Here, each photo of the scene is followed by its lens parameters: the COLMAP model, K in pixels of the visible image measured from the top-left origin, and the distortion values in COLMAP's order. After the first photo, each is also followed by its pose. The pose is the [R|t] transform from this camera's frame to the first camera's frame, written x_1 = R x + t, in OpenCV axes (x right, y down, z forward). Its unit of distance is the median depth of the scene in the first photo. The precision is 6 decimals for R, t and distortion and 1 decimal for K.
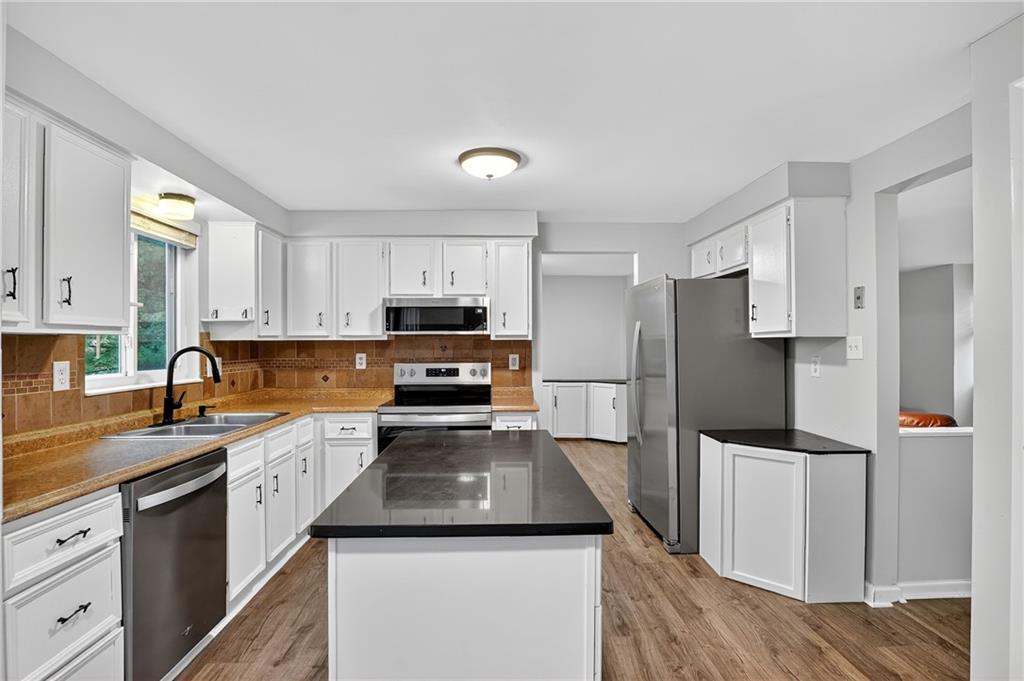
lens RADIAL K [[502.5, 0, 510.3], [0, 502.5, 341.6], [0, 0, 1]] dist [-0.002281, -0.000283]
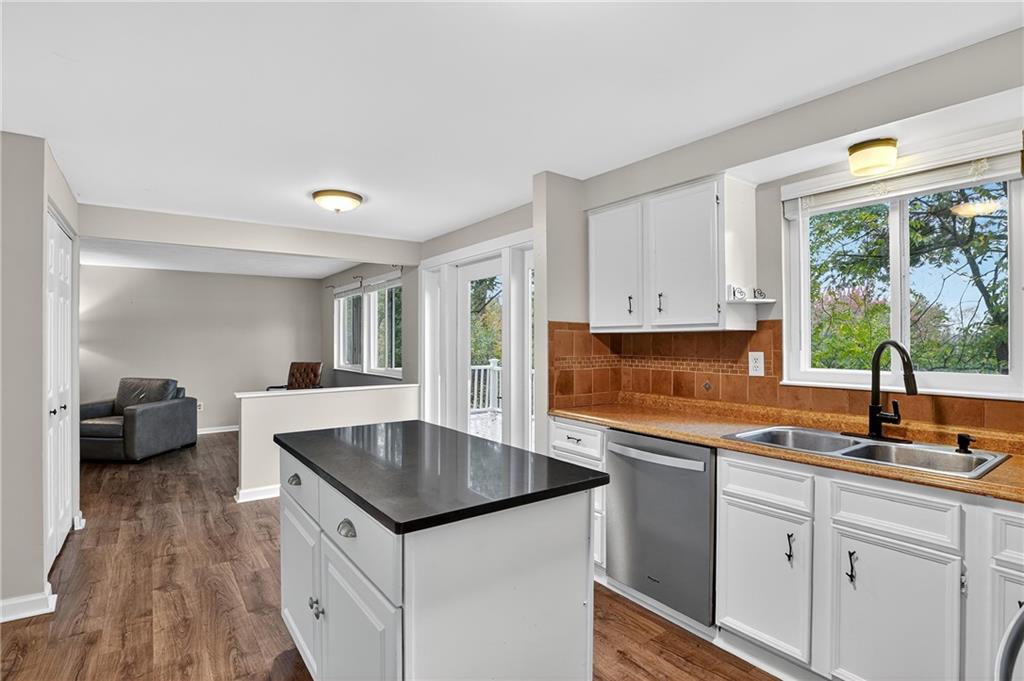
lens RADIAL K [[502.5, 0, 507.8], [0, 502.5, 343.8], [0, 0, 1]] dist [-0.002281, -0.000283]
pose [[-0.841597, 0.010748, -0.539999, 0.263281], [0.009945, 0.999941, 0.004404, 0.008071], [0.540014, -0.001664, -0.841654, 1.672830]]
